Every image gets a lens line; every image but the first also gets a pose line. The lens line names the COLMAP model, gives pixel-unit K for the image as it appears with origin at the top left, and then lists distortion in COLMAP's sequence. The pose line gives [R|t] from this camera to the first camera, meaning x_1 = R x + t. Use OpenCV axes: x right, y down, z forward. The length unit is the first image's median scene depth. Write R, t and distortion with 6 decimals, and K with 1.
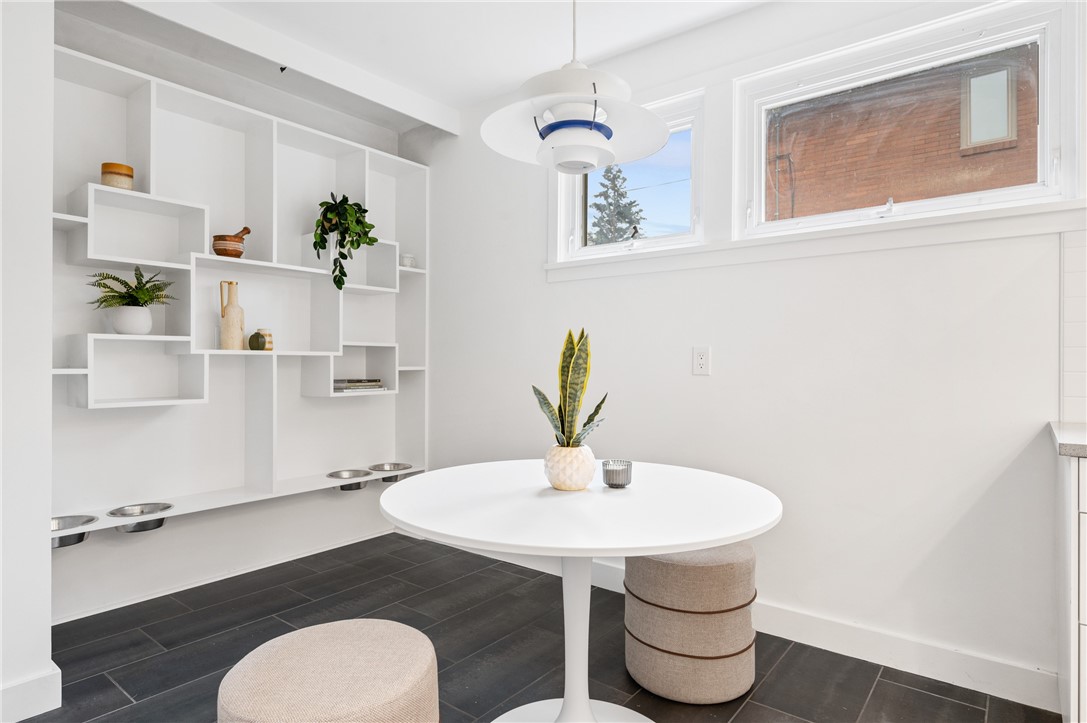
lens RADIAL K [[609.3, 0, 542.4], [0, 609.3, 361.3], [0, 0, 1]] dist [-0.008601, -0.001534]
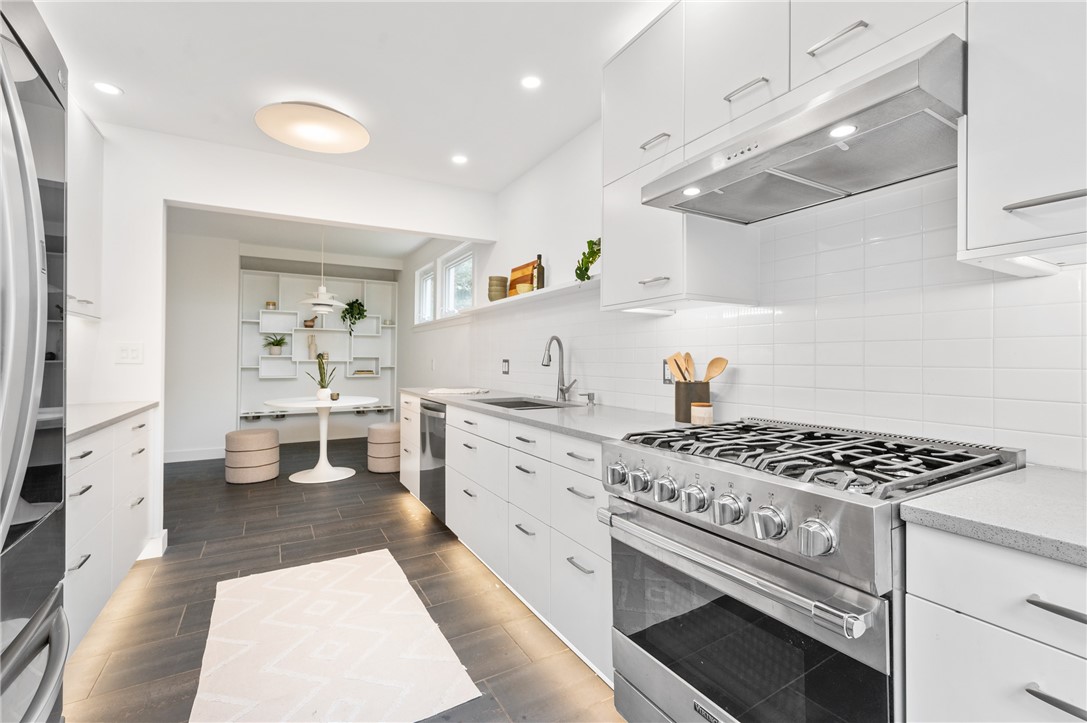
lens RADIAL K [[476.1, 0, 545.3], [0, 476.1, 359.0], [0, 0, 1]] dist [0.002556, 0.000033]
pose [[0.930292, -0.001991, -0.366816, 1.351366], [0.002698, 0.999995, 0.001413, -0.020521], [0.366811, -0.002304, 0.930293, -0.694369]]
